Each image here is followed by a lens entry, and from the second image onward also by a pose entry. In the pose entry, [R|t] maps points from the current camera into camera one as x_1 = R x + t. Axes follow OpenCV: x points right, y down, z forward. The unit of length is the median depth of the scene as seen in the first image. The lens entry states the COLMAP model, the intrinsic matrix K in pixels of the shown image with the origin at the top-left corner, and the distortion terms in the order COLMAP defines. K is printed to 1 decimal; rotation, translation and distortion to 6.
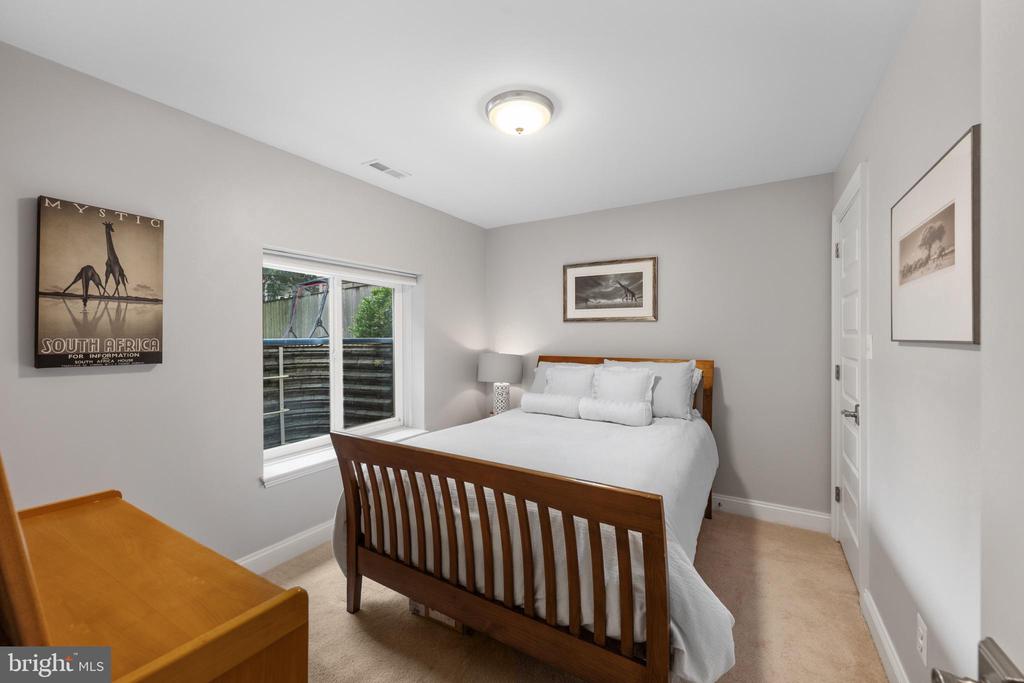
lens RADIAL K [[407.0, 0, 512.6], [0, 407.0, 337.8], [0, 0, 1]] dist [0.002063, 0.000021]
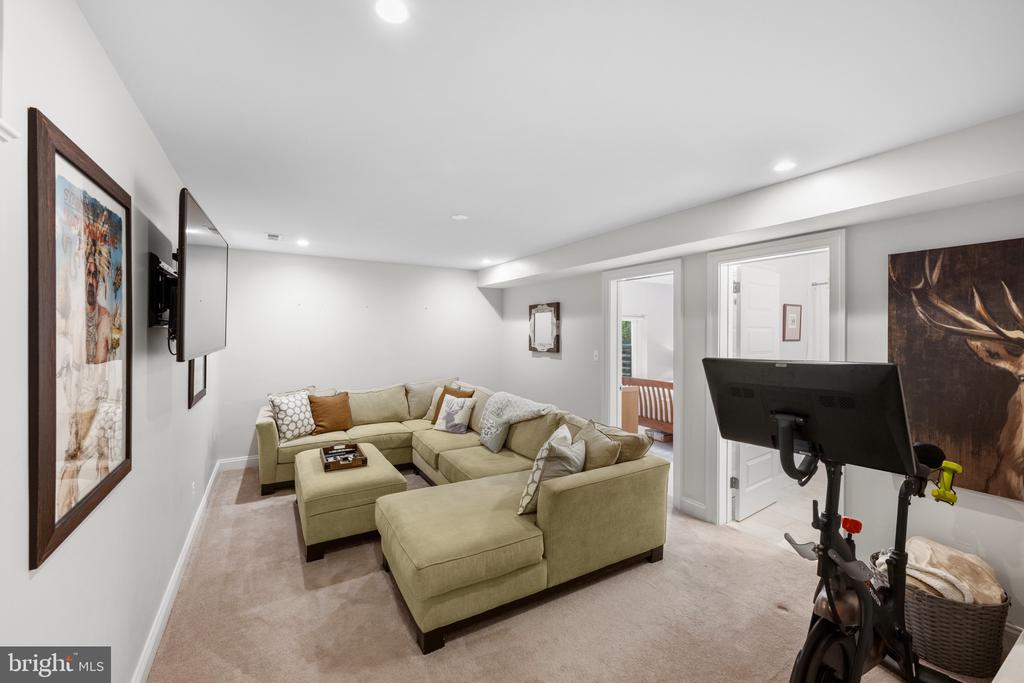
lens RADIAL K [[407.0, 0, 512.6], [0, 407.0, 337.8], [0, 0, 1]] dist [0.002063, 0.000021]
pose [[0.880320, 0.002985, -0.474371, 0.348567], [-0.001618, 0.999993, 0.003291, -0.081986], [0.474378, -0.002129, 0.880319, -2.413148]]
